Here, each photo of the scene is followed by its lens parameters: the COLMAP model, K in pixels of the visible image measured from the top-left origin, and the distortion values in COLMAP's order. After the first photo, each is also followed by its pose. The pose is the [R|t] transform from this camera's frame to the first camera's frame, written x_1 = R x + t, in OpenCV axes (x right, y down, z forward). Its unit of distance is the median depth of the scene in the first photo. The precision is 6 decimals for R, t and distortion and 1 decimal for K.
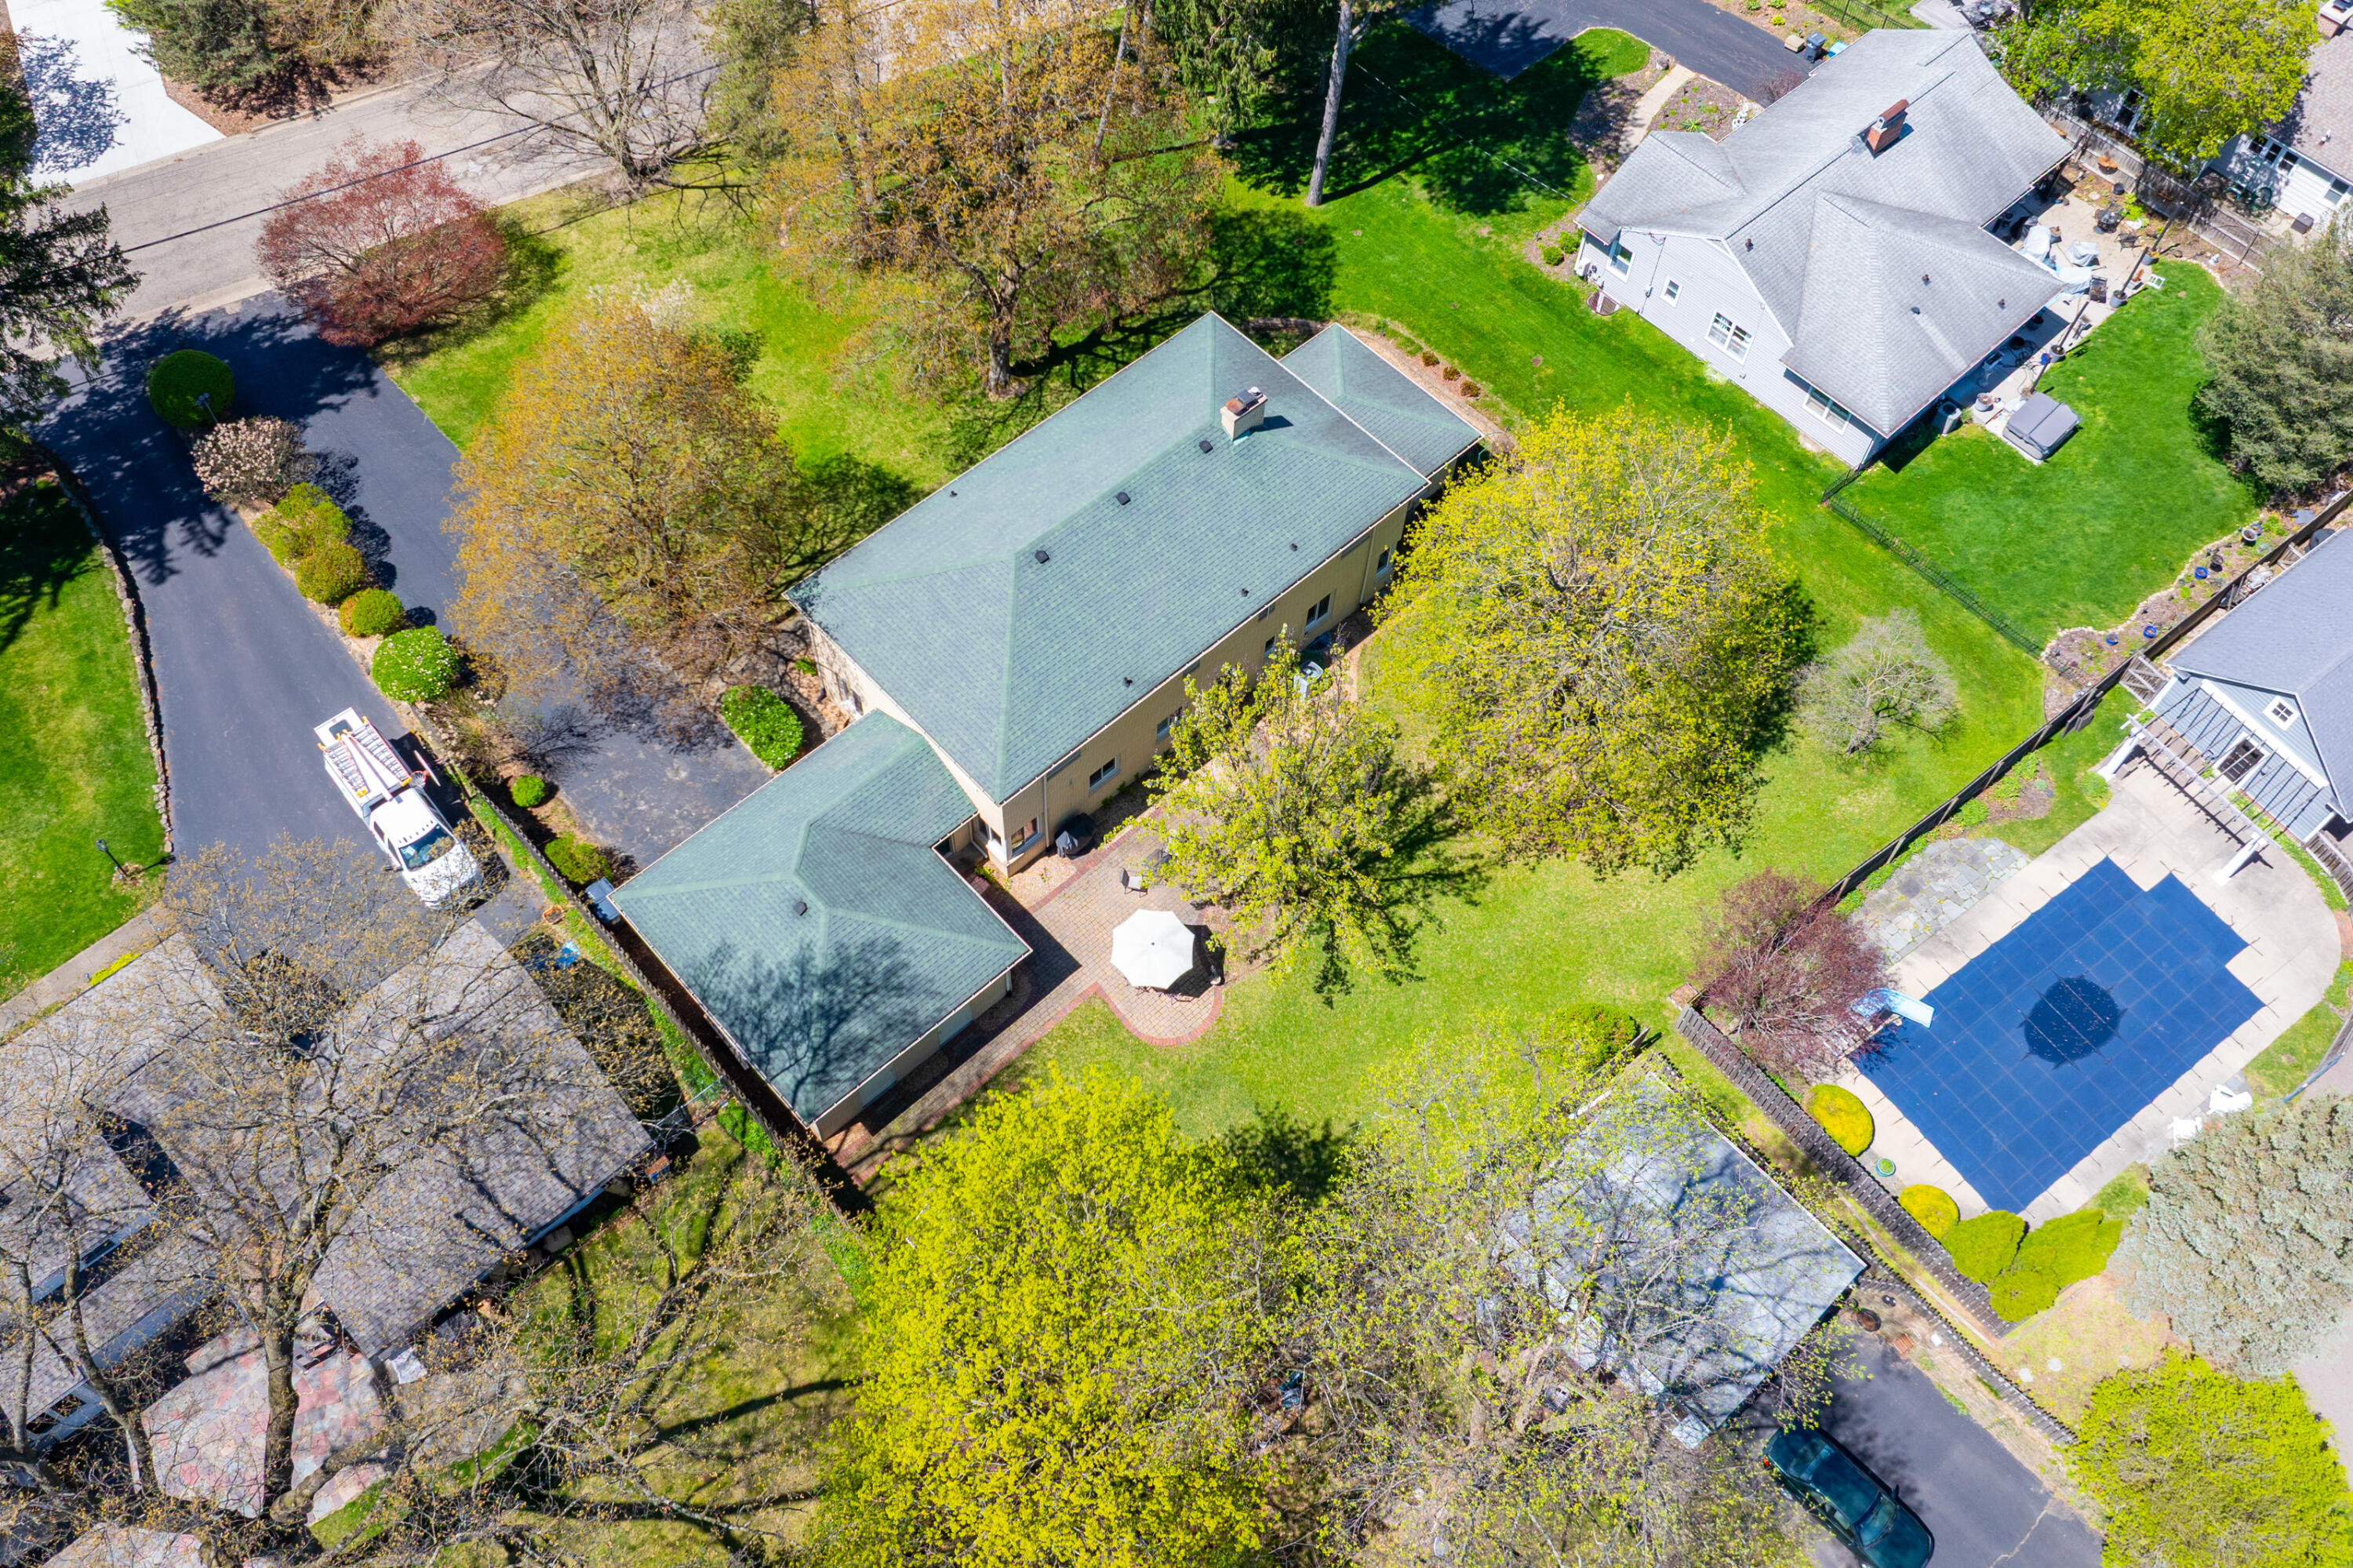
lens RADIAL K [[2000.3, 0, 1135.5], [0, 2000.3, 685.3], [0, 0, 1]] dist [-0.042363, -0.009937]
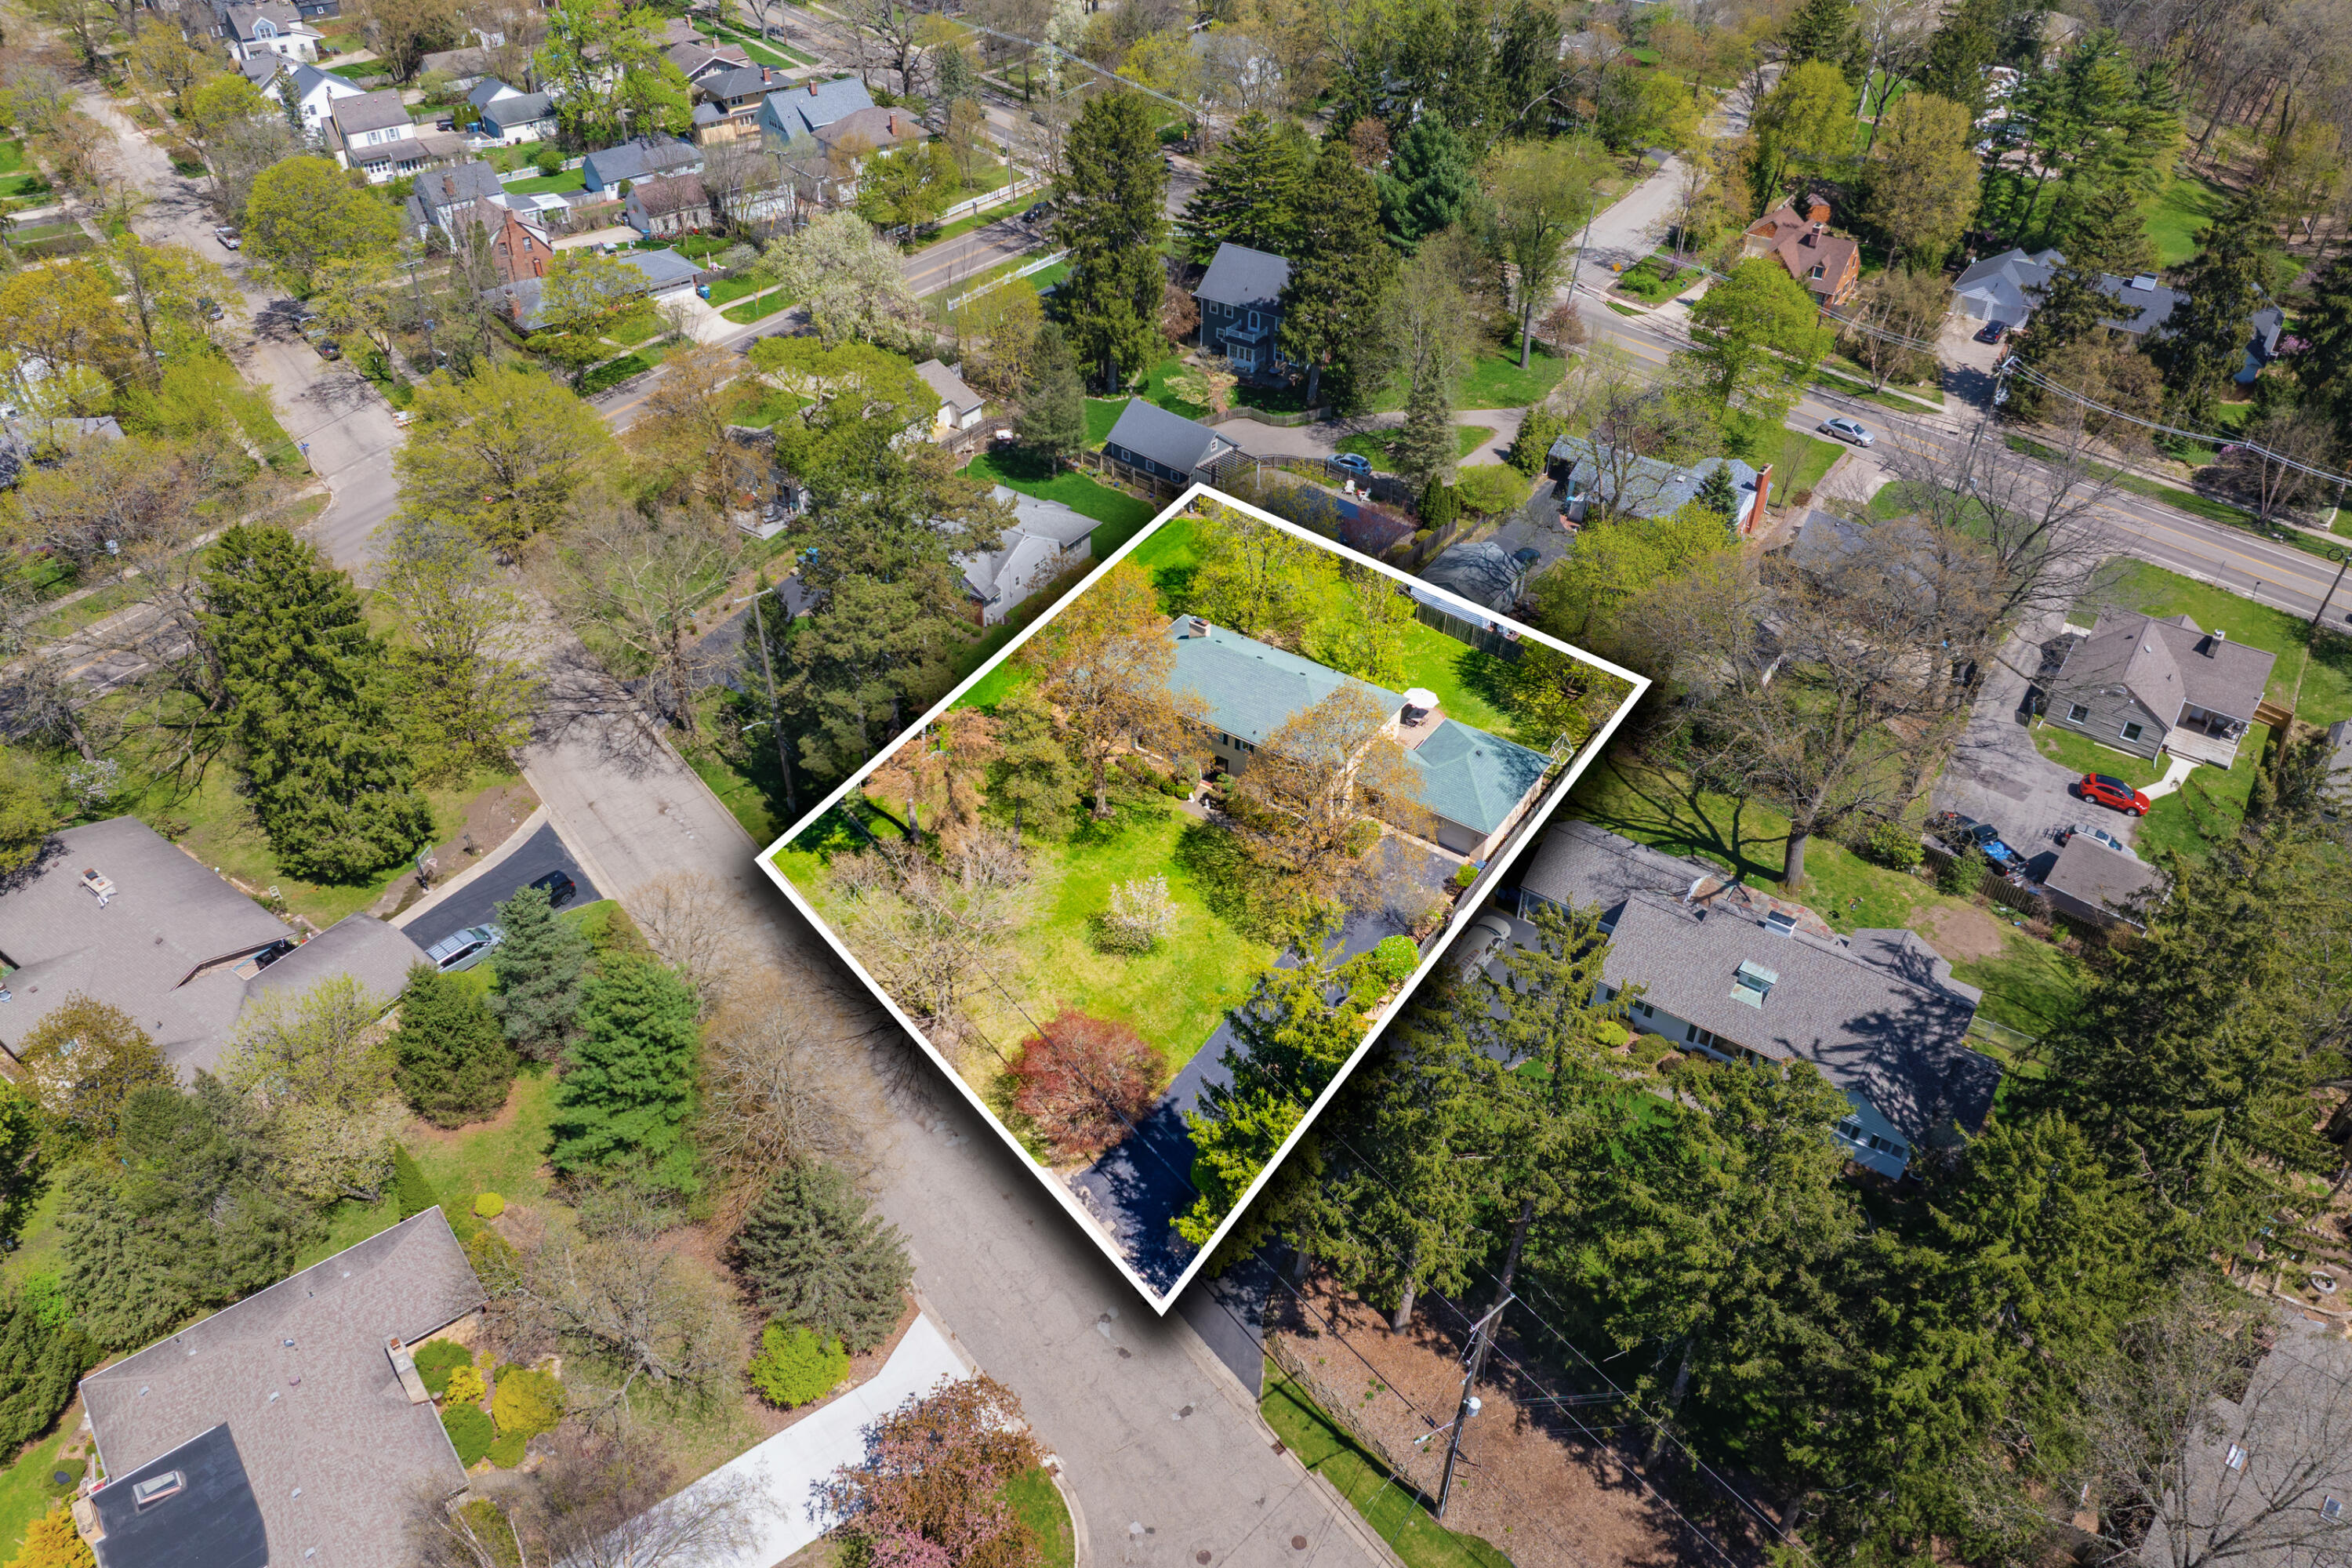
lens RADIAL K [[1660.7, 0, 1180.9], [0, 1660.7, 787.3], [0, 0, 1]] dist [-0.040229, 0.002492]
pose [[-0.230672, -0.614780, 0.754213, -1.290733], [0.798979, 0.322725, 0.507426, -0.928873], [-0.555358, 0.719649, 0.416753, 0.355928]]
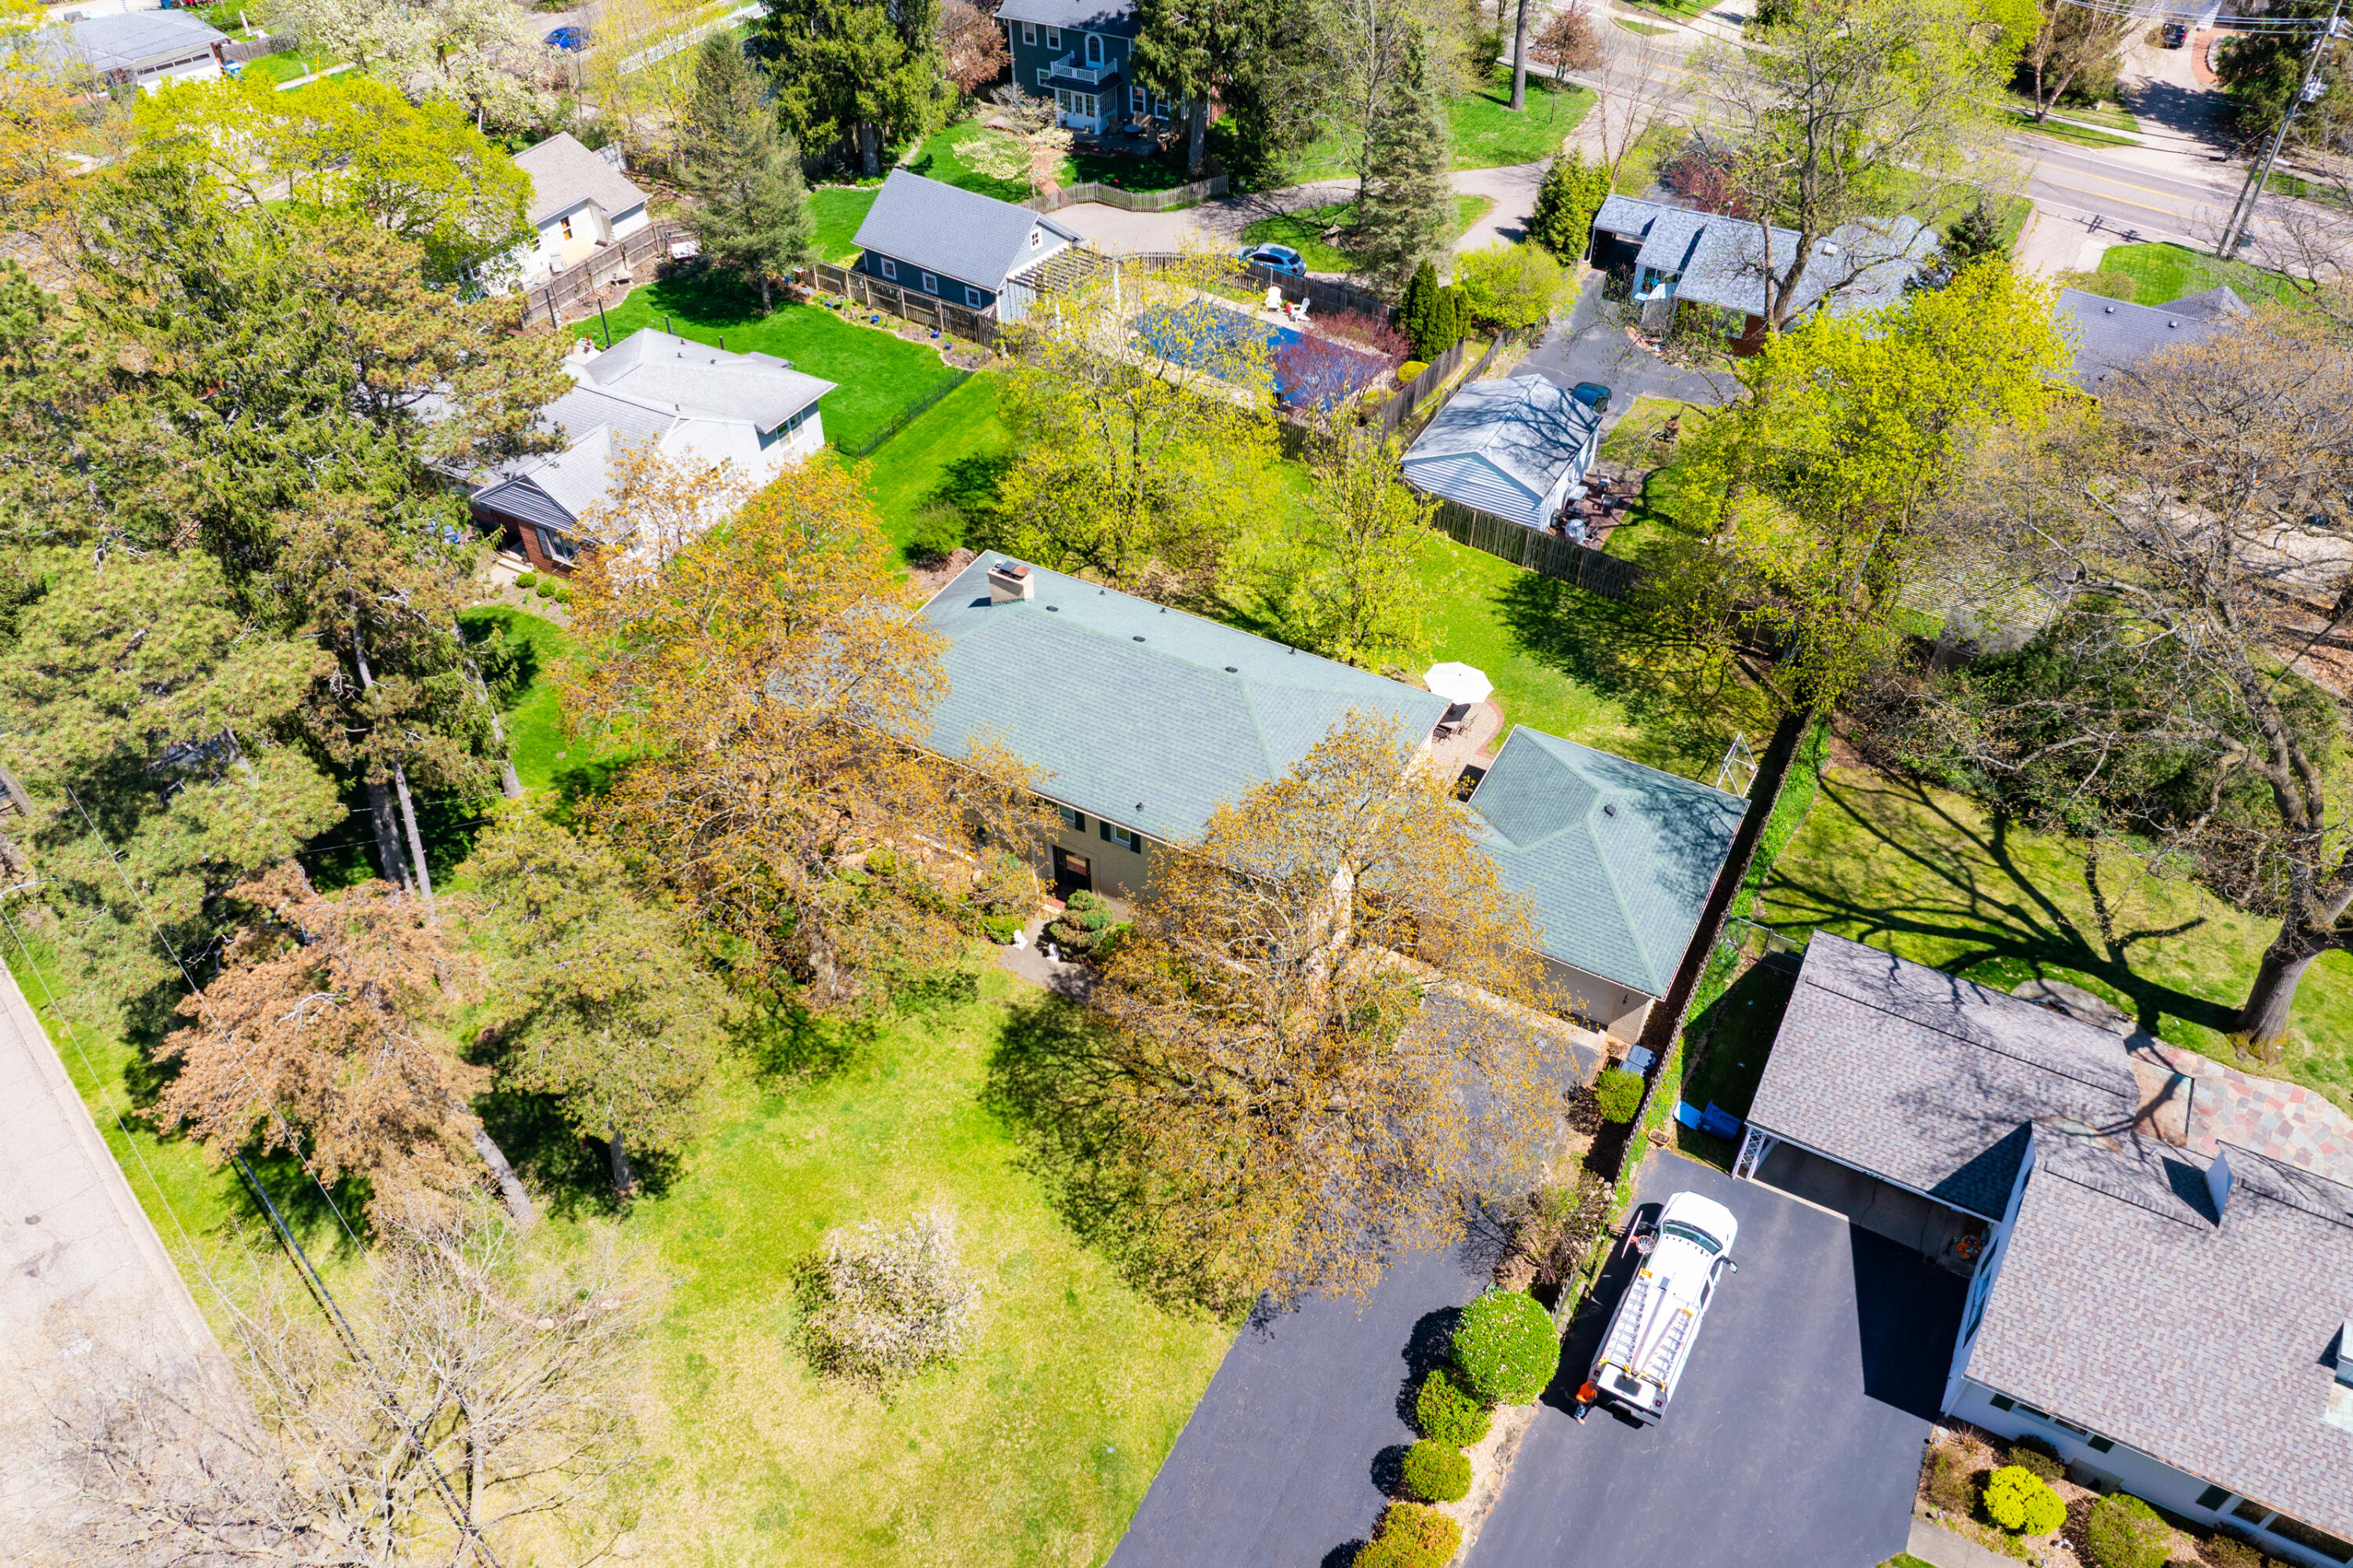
lens RADIAL K [[1661.4, 0, 1188.9], [0, 1661.4, 783.6], [0, 0, 1]] dist [-0.040229, 0.002492]
pose [[-0.323804, -0.644531, 0.692626, -0.595638], [0.786014, 0.224220, 0.576114, -0.498441], [-0.526624, 0.730962, 0.434007, 0.597850]]
